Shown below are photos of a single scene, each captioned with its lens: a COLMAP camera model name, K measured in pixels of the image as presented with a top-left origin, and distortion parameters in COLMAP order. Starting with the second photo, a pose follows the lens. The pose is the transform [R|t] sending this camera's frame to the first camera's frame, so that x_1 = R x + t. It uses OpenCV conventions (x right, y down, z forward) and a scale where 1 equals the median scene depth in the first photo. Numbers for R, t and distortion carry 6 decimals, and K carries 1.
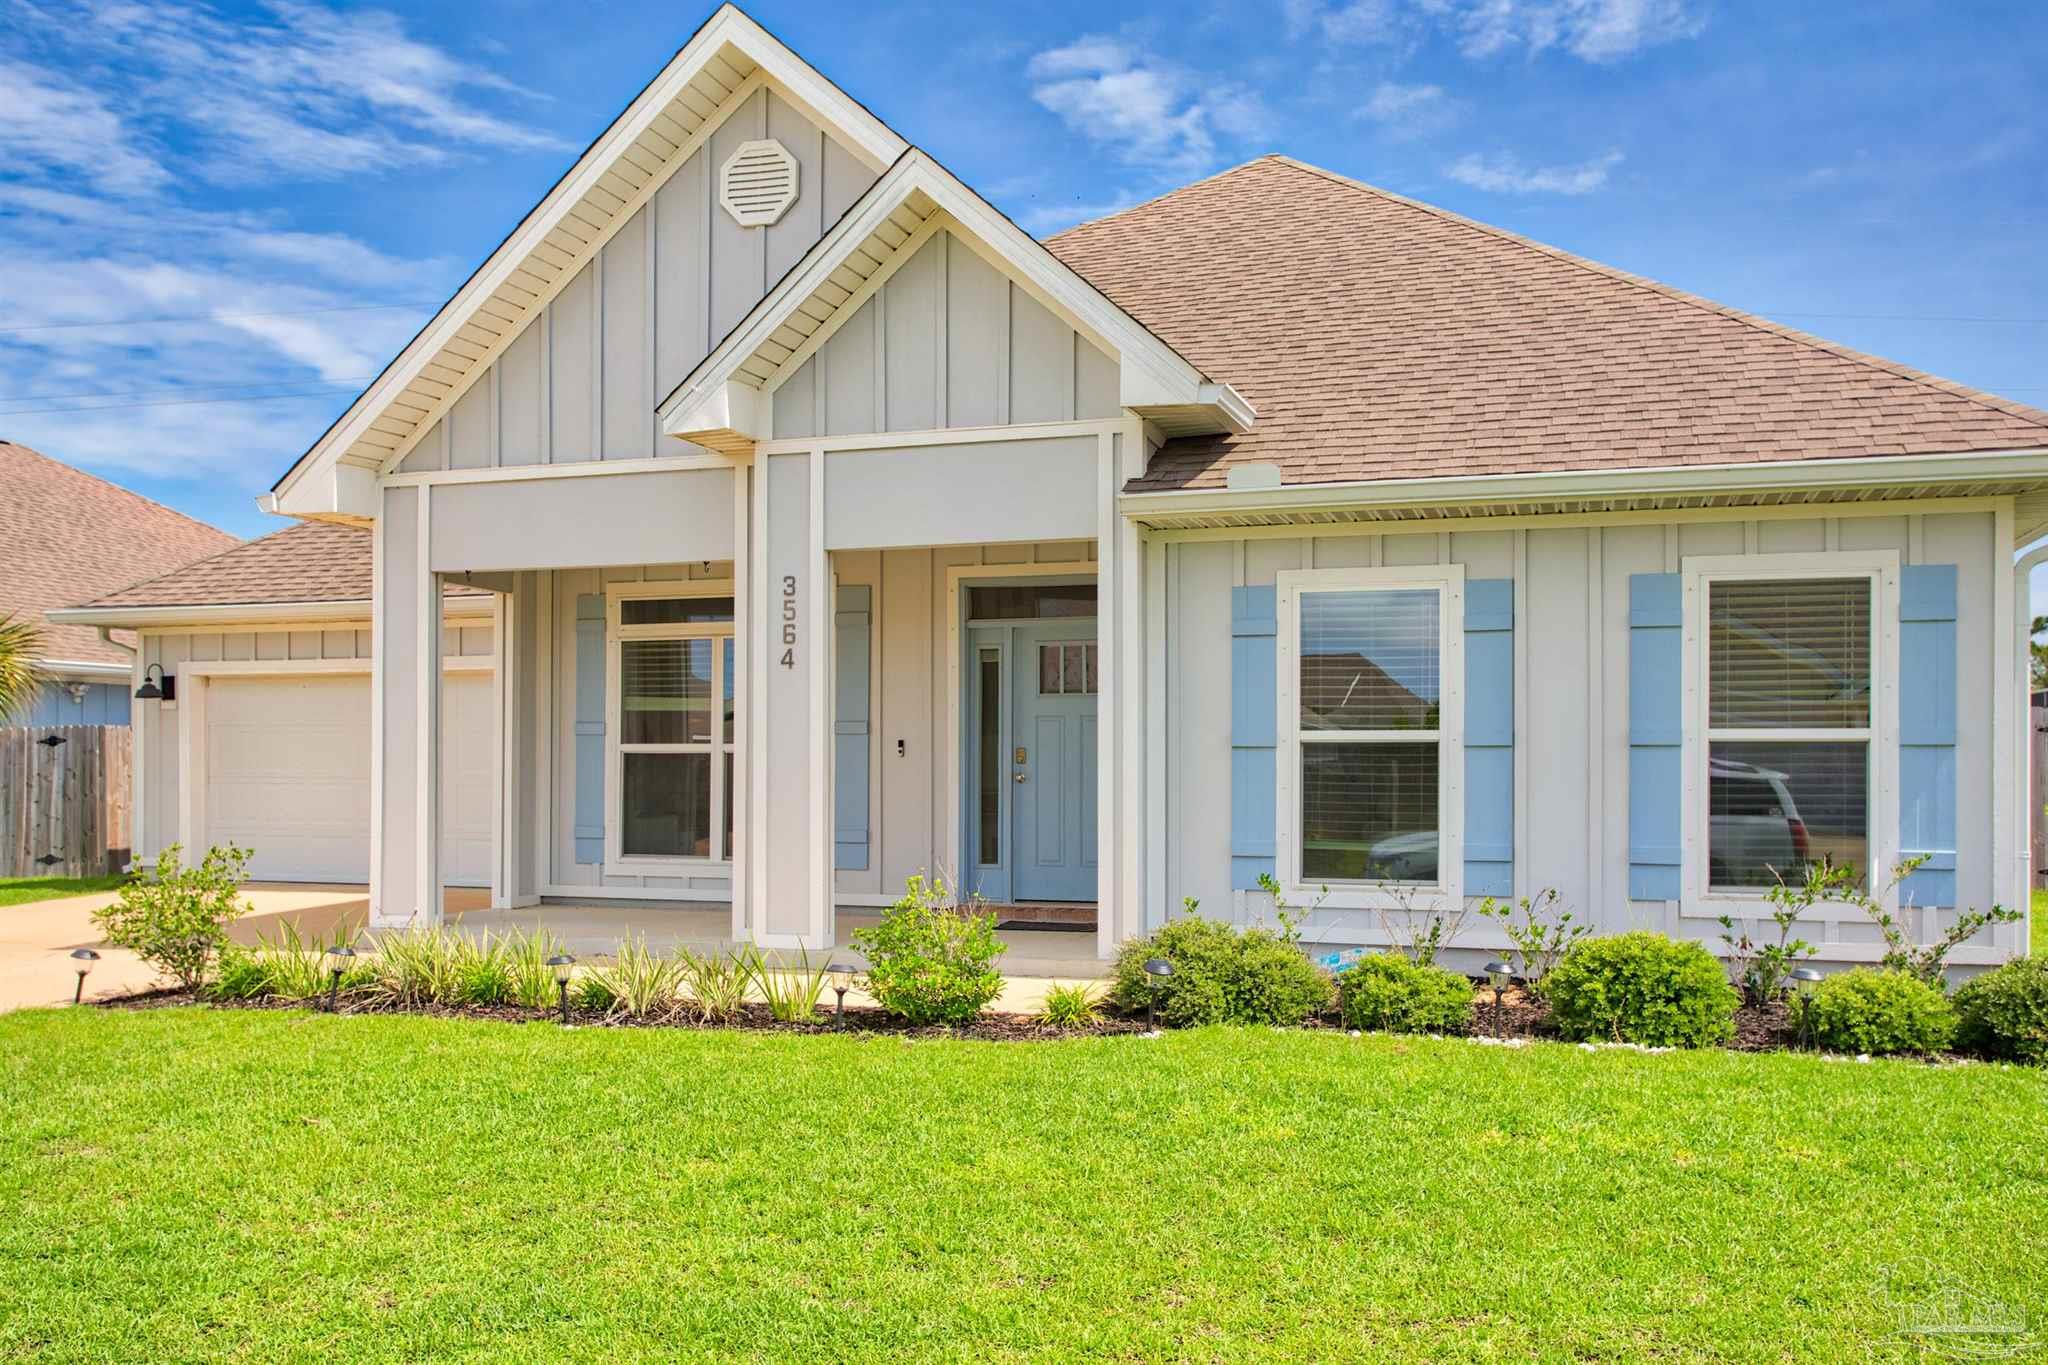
lens RADIAL K [[1764.9, 0, 1025.4], [0, 1764.9, 699.8], [0, 0, 1]] dist [0.017451, 0.002908]
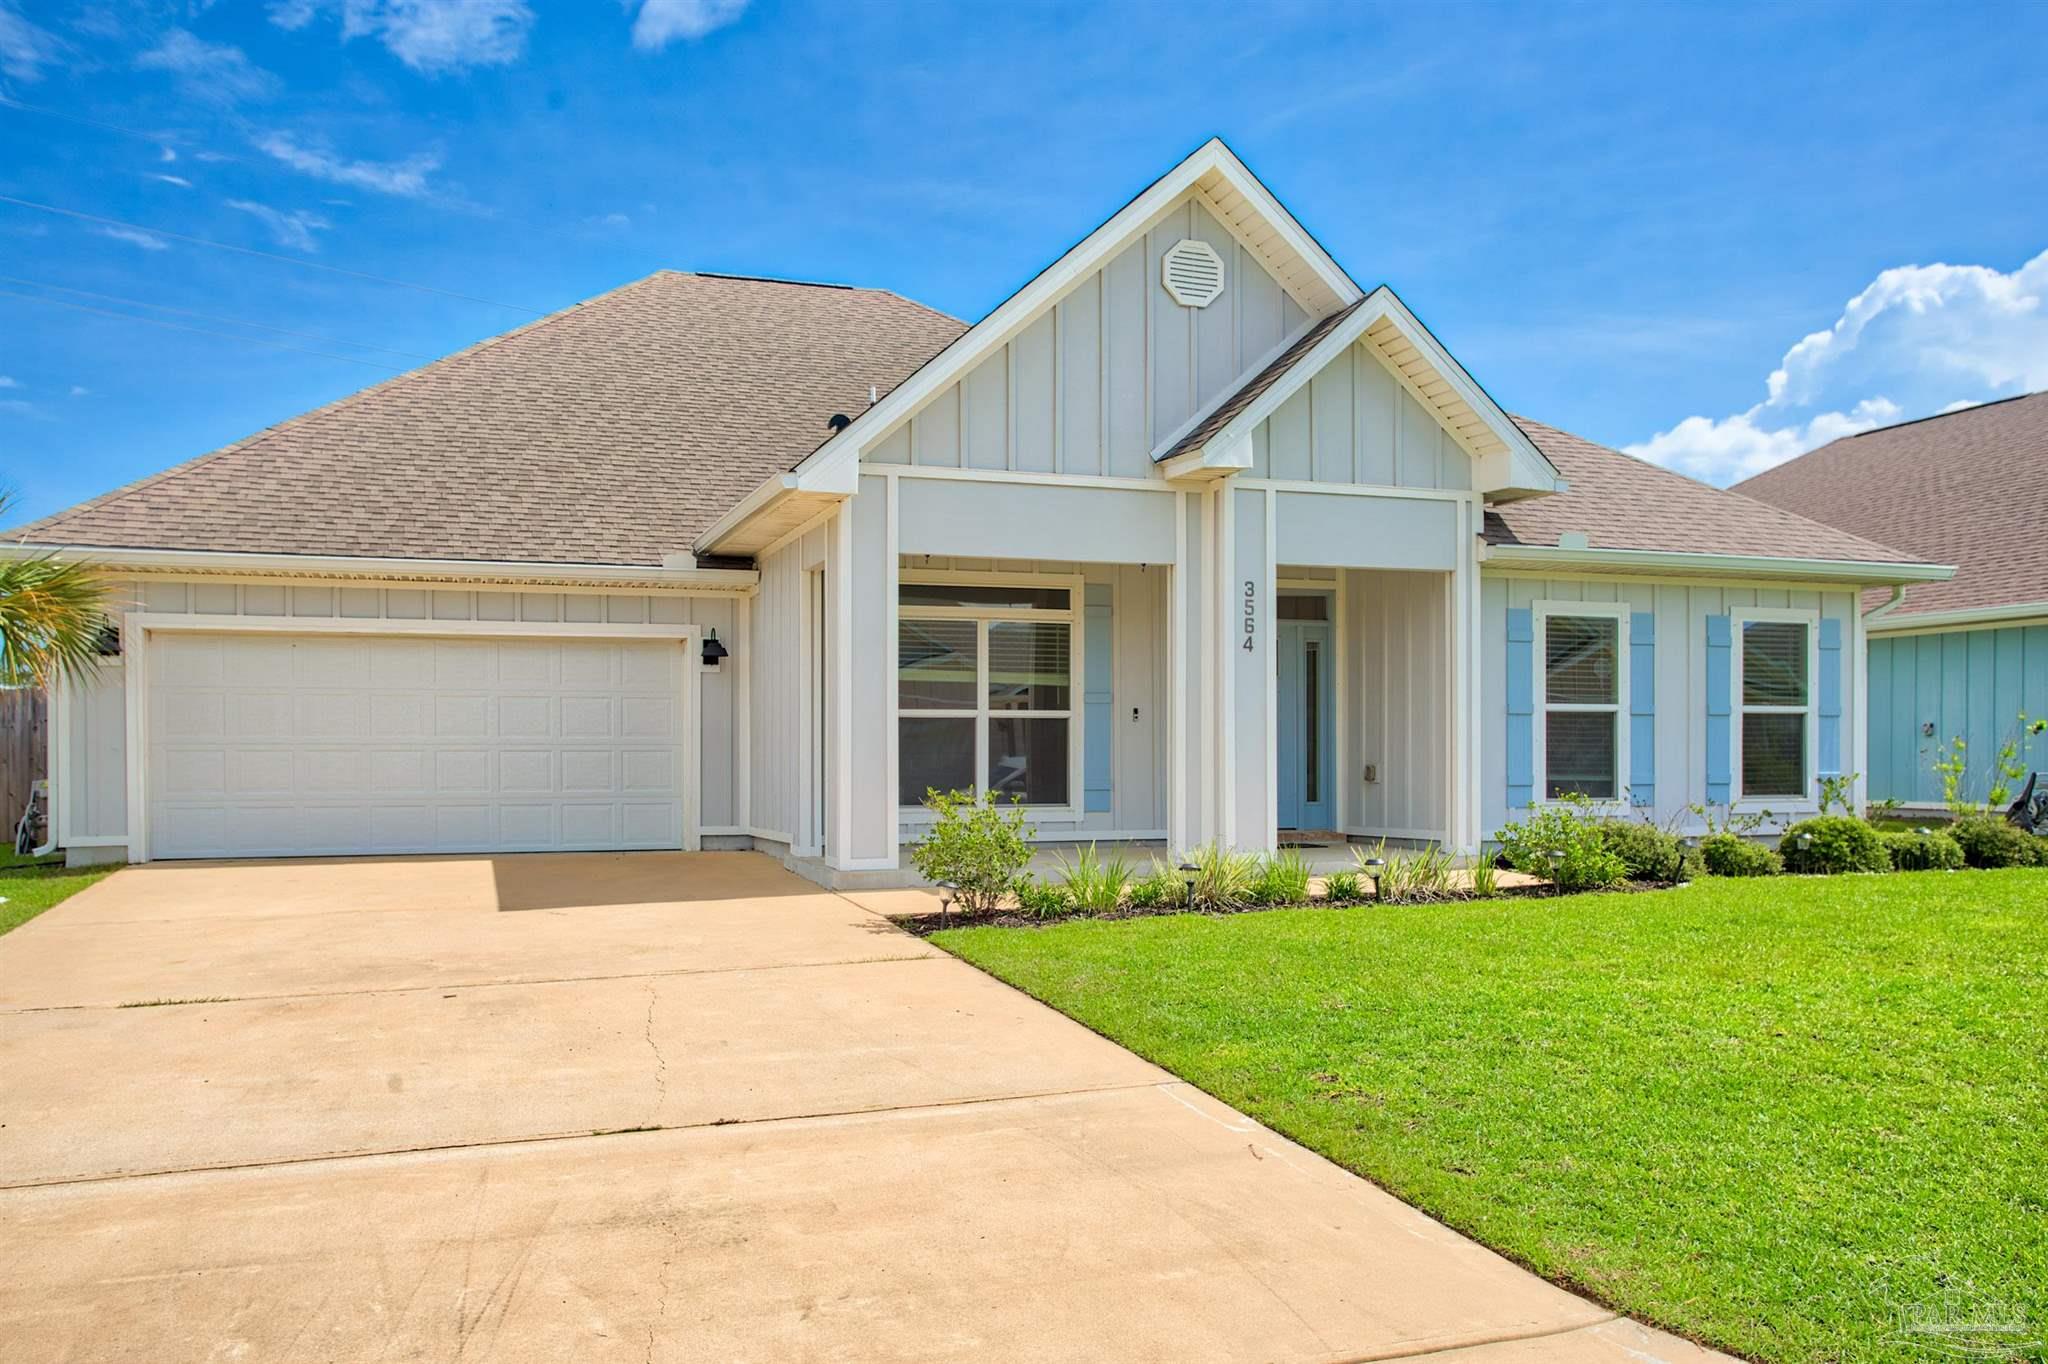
lens RADIAL K [[1696.1, 0, 1024.6], [0, 1696.1, 681.2], [0, 0, 1]] dist [0.034029, -0.001971]
pose [[0.775576, 0.023531, 0.630816, -1.049056], [-0.018717, 0.999723, -0.014281, 0.025348], [-0.630977, -0.000731, 0.775801, 0.119858]]
